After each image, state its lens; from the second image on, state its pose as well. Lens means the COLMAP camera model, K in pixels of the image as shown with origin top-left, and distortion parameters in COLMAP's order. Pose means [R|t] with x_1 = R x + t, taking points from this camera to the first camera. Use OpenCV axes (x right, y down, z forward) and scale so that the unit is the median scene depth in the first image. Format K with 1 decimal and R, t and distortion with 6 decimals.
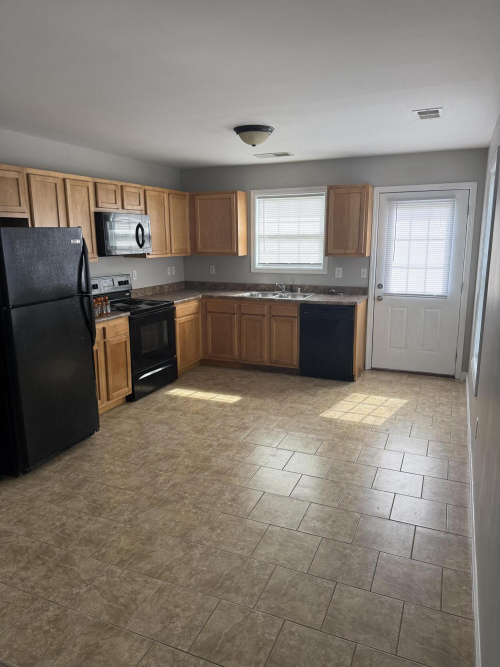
lens RADIAL K [[473.7, 0, 247.9], [0, 473.7, 335.2], [0, 0, 1]] dist [-0.002633, -0.007249]
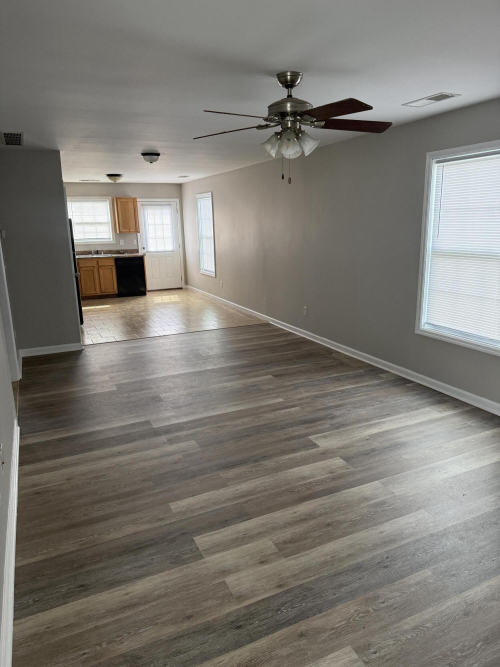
lens RADIAL K [[473.7, 0, 250.0], [0, 473.7, 334.9], [0, 0, 1]] dist [-0.002633, -0.007249]
pose [[0.624437, -0.175459, 0.761113, -1.025495], [0.161165, 0.982417, 0.094252, 0.139910], [-0.764267, 0.063811, 0.641735, -0.600031]]
